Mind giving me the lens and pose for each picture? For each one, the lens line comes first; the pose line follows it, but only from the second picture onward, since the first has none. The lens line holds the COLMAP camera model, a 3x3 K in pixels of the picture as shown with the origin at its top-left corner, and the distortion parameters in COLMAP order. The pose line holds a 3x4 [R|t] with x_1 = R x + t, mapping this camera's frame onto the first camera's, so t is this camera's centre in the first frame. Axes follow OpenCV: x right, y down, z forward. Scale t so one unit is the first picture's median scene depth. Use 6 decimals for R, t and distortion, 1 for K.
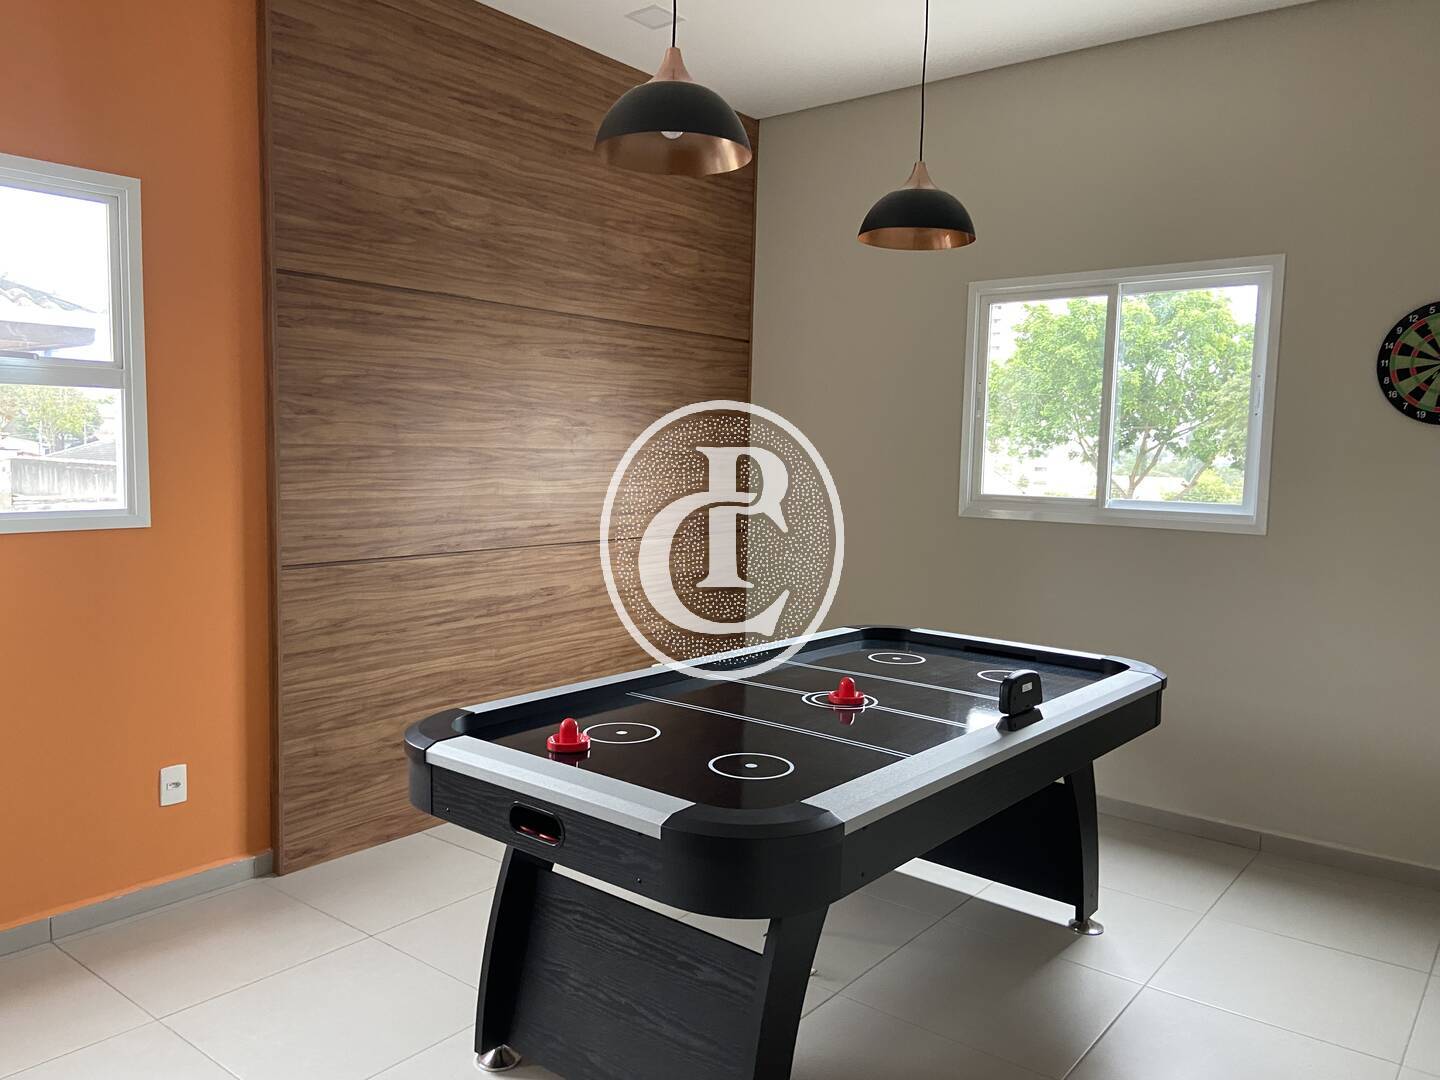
lens RADIAL K [[1080.9, 0, 720.0], [0, 1080.9, 540.0], [0, 0, 1]] dist [0.097096, -0.143484]
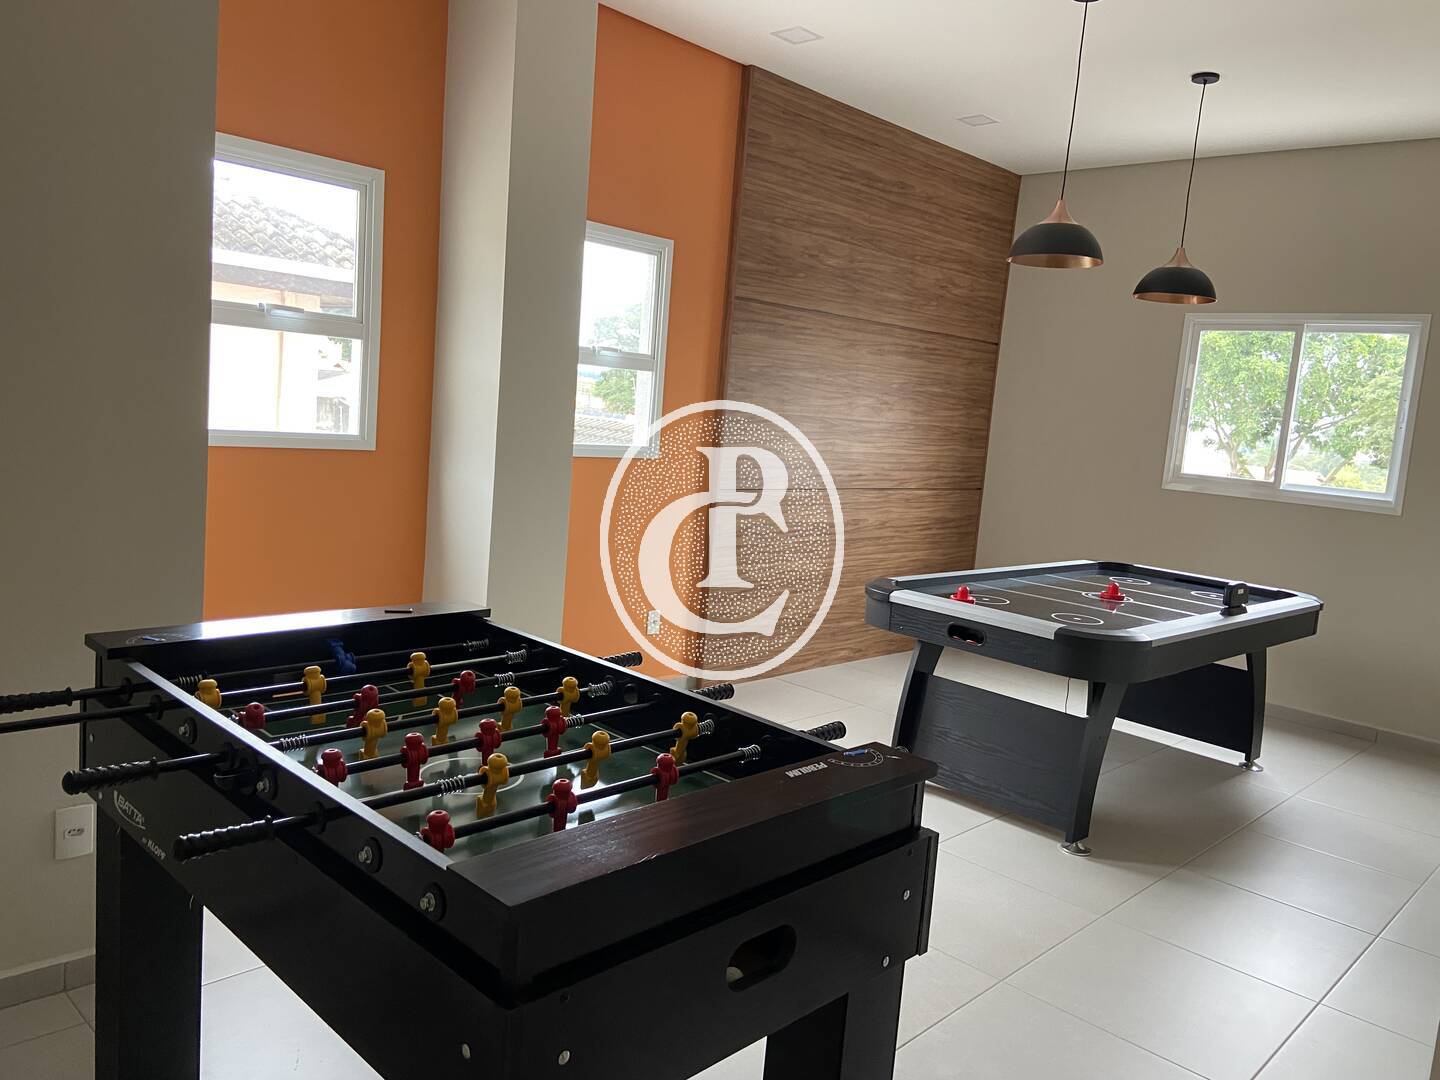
lens RADIAL K [[1087.7, 0, 718.4], [0, 1087.7, 531.9], [0, 0, 1]] dist [0.090324, -0.143531]
pose [[0.993186, 0.071027, -0.092393, -0.211870], [-0.068409, 0.997169, 0.031204, 0.029454], [0.094348, -0.024671, 0.995234, -0.433949]]
